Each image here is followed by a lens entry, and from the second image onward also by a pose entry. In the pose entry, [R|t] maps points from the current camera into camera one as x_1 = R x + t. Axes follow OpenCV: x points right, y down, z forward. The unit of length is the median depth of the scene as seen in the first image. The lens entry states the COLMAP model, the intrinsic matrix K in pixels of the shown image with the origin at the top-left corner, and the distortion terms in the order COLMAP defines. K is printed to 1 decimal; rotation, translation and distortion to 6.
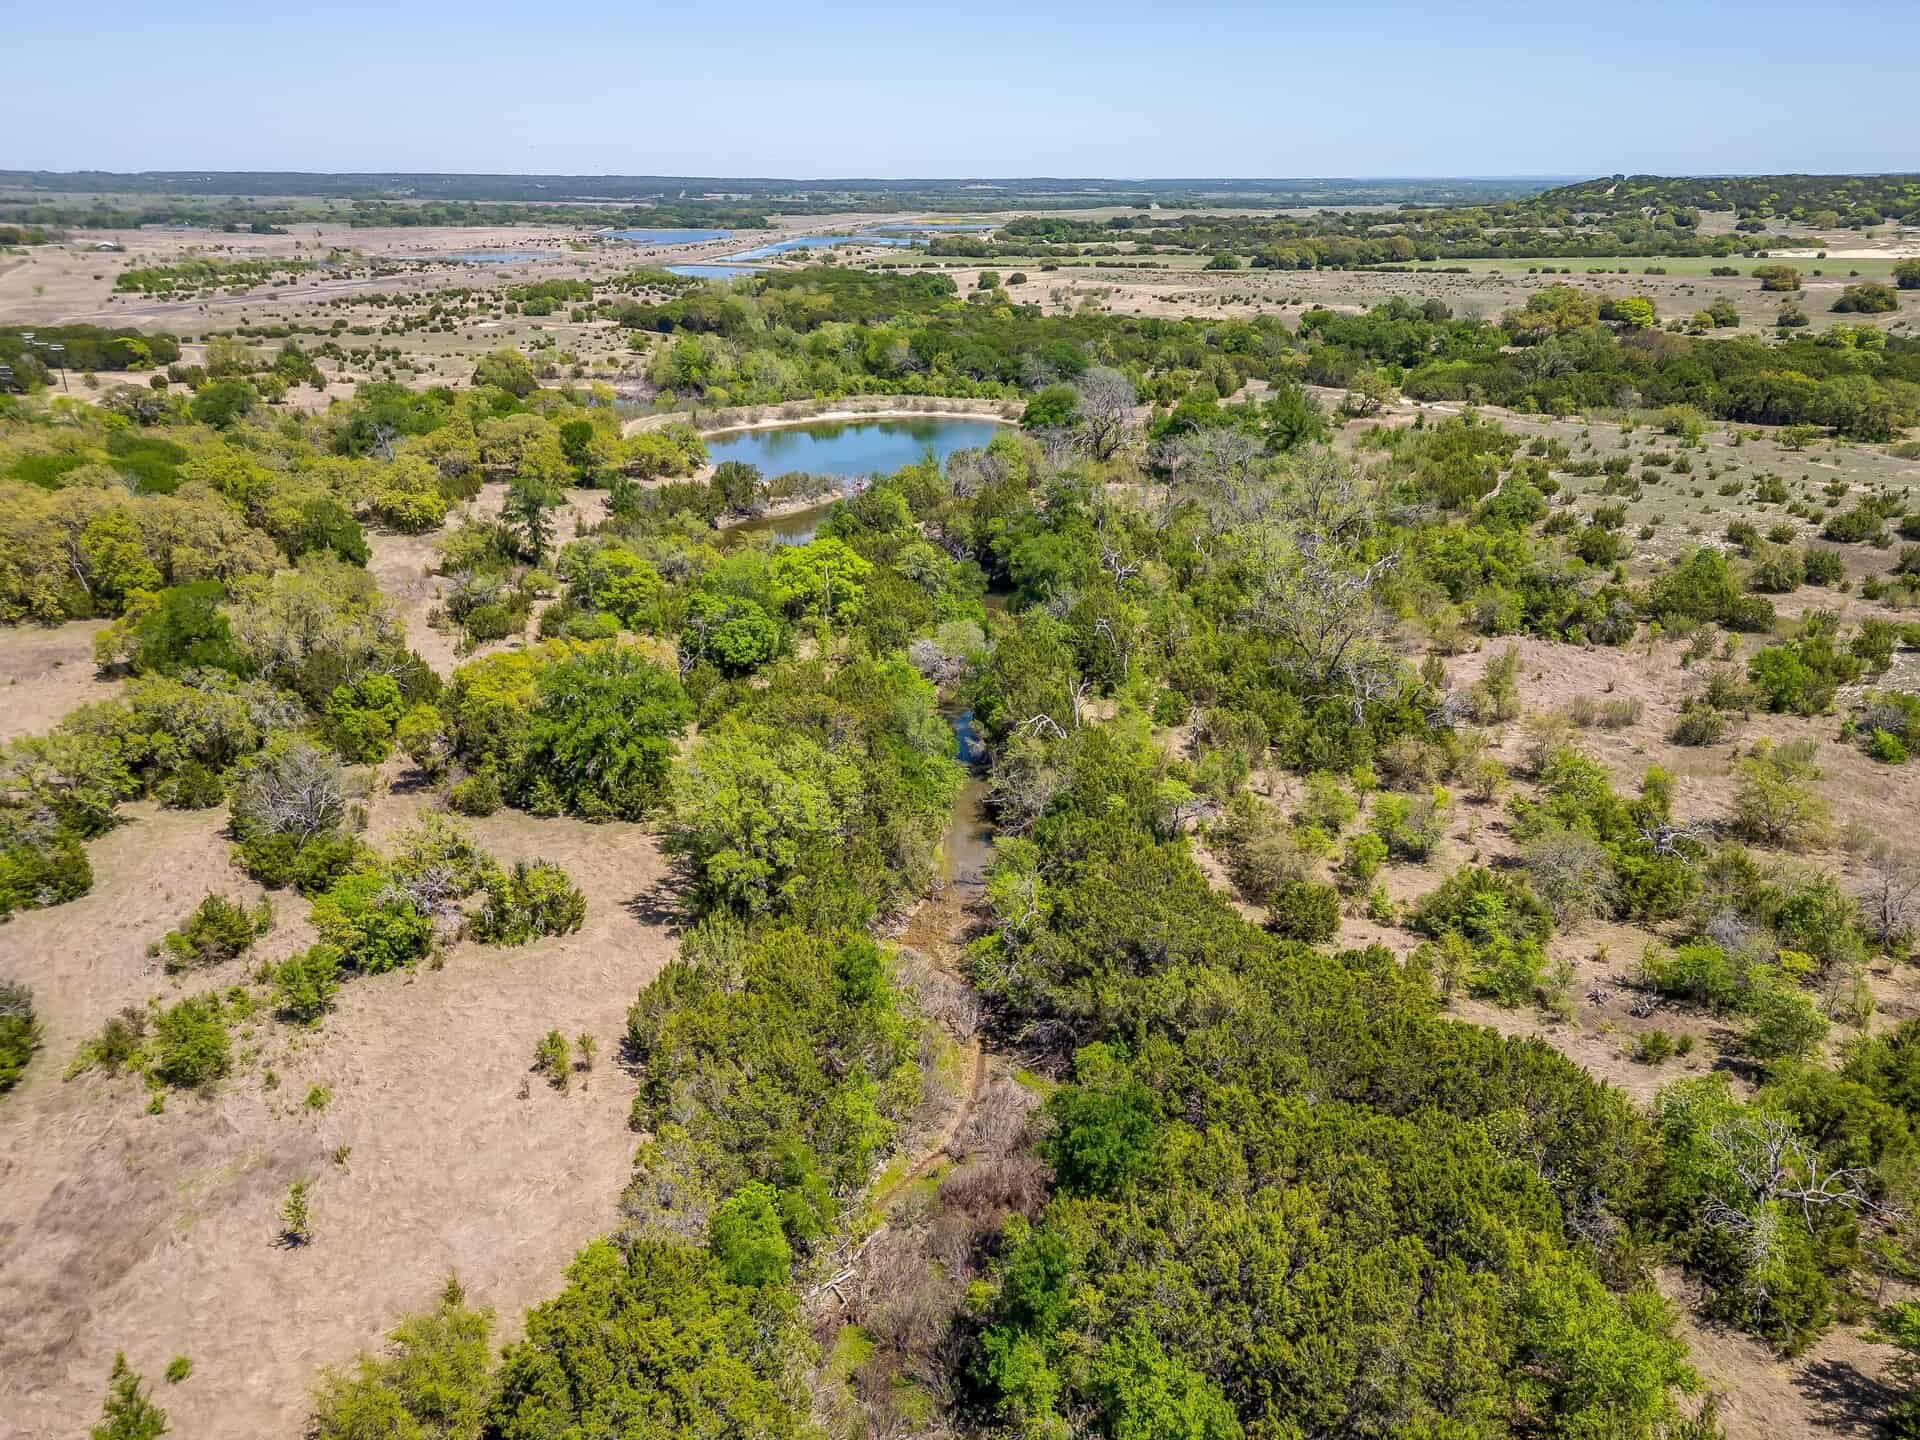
lens RADIAL K [[1362.6, 0, 960.0], [0, 1362.6, 720.0], [0, 0, 1]] dist [0.064335, -0.050920]
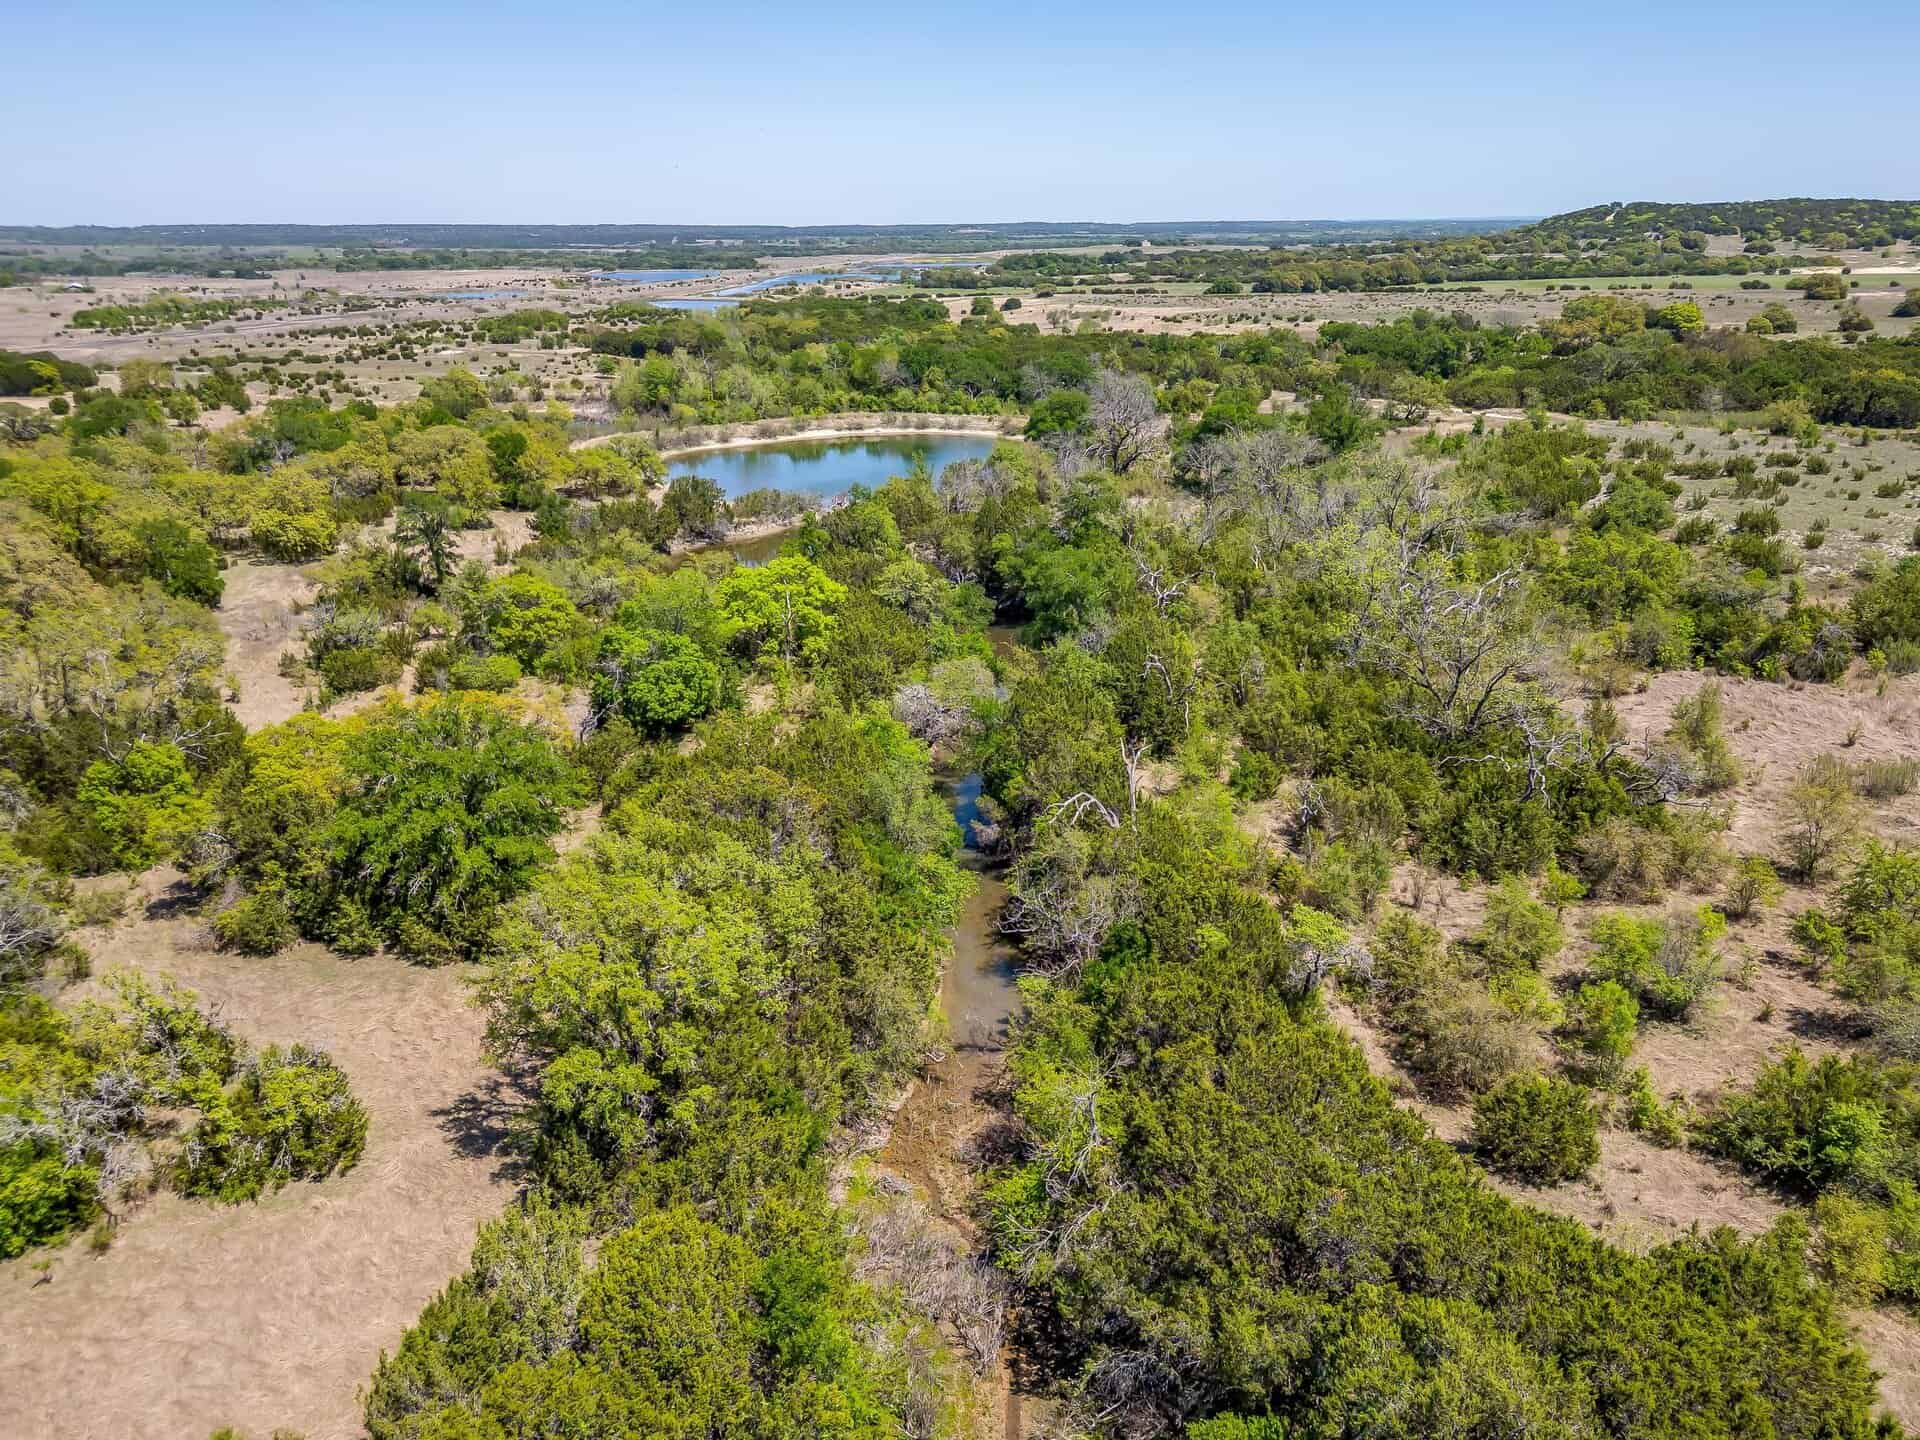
lens RADIAL K [[1362.6, 0, 960.0], [0, 1362.6, 720.0], [0, 0, 1]] dist [0.064335, -0.050920]
pose [[0.999920, -0.012342, 0.002586, -0.002236], [0.012411, 0.999510, -0.028728, -0.013213], [-0.002230, 0.028757, 0.999584, 0.185085]]
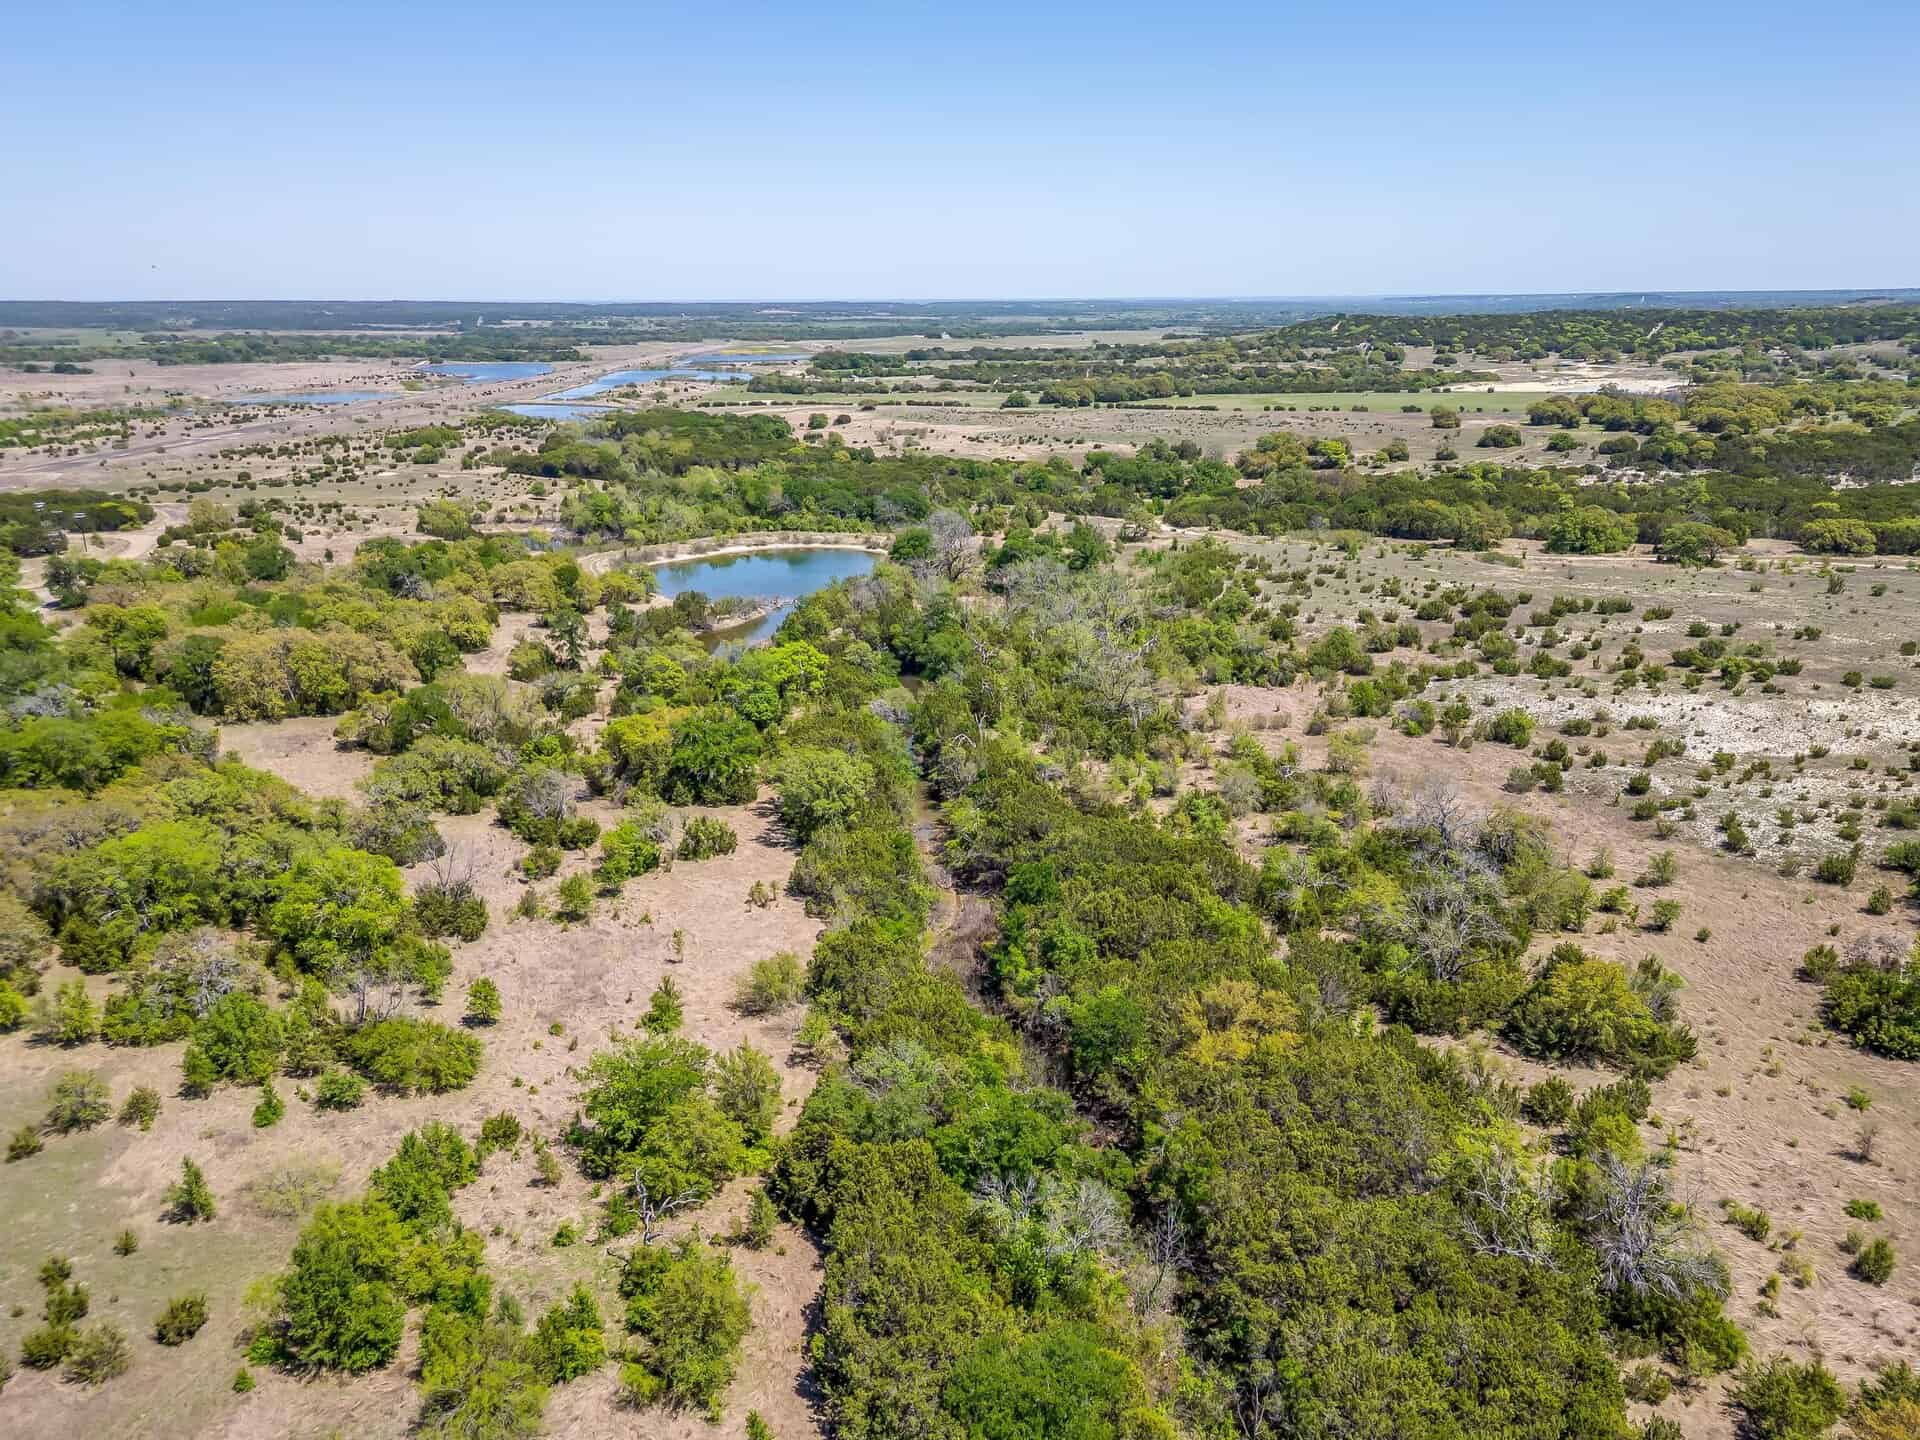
lens RADIAL K [[1337.8, 0, 960.0], [0, 1337.8, 720.0], [0, 0, 1]] dist [0.098208, -0.112468]
pose [[0.989354, -0.048231, 0.137308, -0.107625], [0.058311, 0.995816, -0.070364, 0.060175], [-0.133340, 0.077622, 0.988026, -0.427170]]
